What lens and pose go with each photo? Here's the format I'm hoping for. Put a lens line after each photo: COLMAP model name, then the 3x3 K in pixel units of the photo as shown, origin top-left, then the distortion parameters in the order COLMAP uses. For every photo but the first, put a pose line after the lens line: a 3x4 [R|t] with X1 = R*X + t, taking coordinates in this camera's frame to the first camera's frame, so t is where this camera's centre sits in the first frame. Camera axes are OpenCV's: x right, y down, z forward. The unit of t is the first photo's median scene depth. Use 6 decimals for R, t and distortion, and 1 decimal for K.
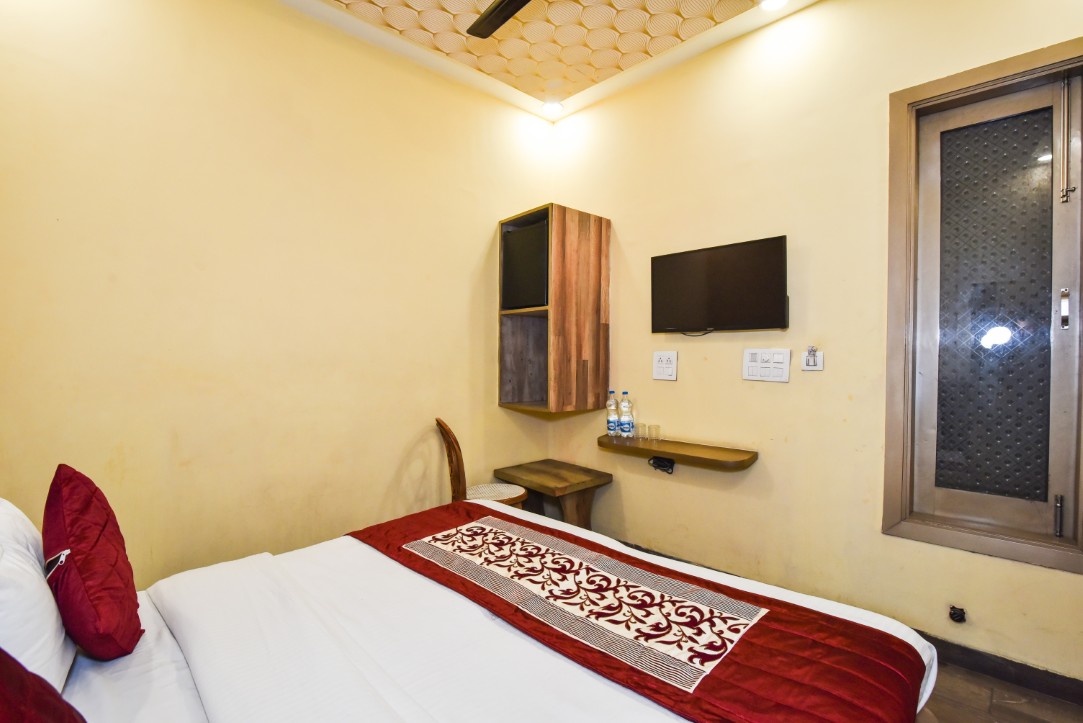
lens RADIAL K [[494.2, 0, 538.7], [0, 494.2, 366.7], [0, 0, 1]] dist [-0.018095, 0.000147]
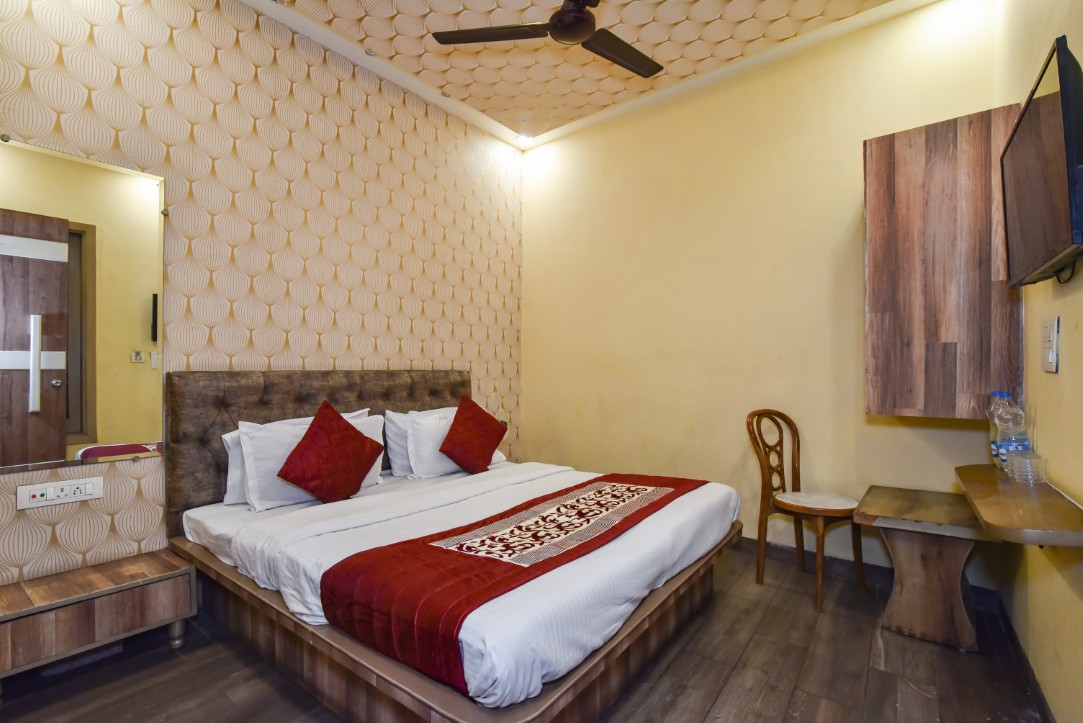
lens RADIAL K [[496.8, 0, 540.5], [0, 496.8, 366.2], [0, 0, 1]] dist [-0.019247, 0.001028]
pose [[0.161099, -0.009871, -0.986889, 0.665620], [-0.005899, 0.999922, -0.010964, 0.028893], [0.986921, 0.007588, 0.161028, 0.364958]]
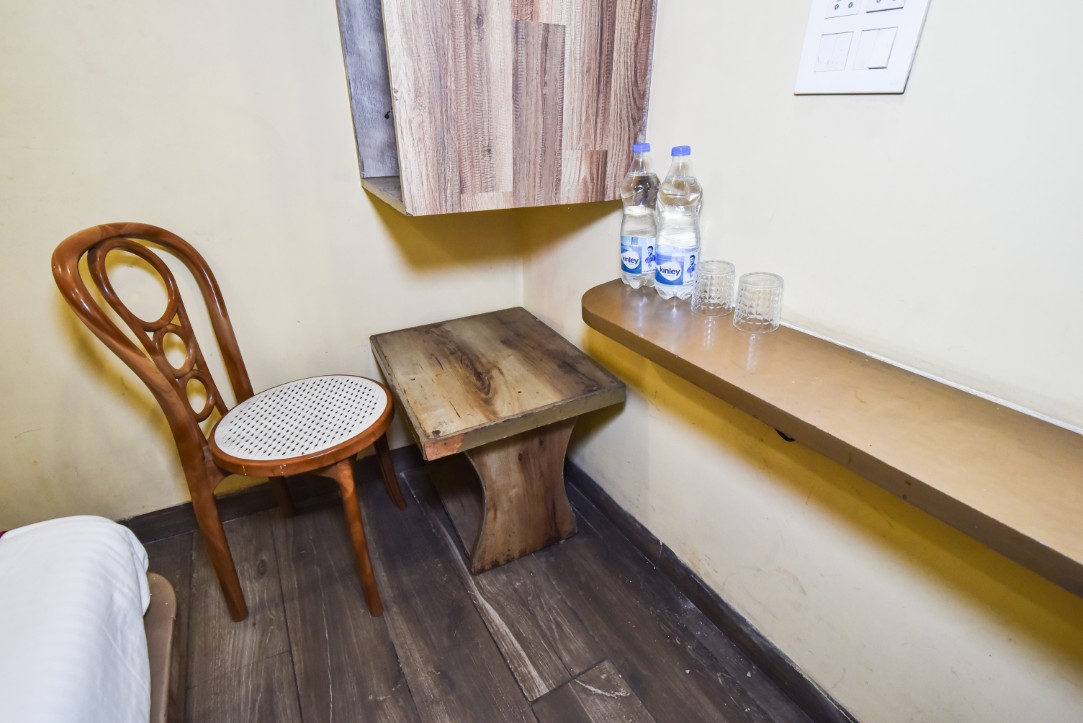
lens RADIAL K [[496.8, 0, 540.5], [0, 496.8, 366.2], [0, 0, 1]] dist [-0.019247, 0.001028]
pose [[0.970733, 0.106300, -0.215353, 0.172637], [-0.000541, 0.897673, 0.440661, 0.038752], [0.240159, -0.427648, 0.871459, 0.683143]]
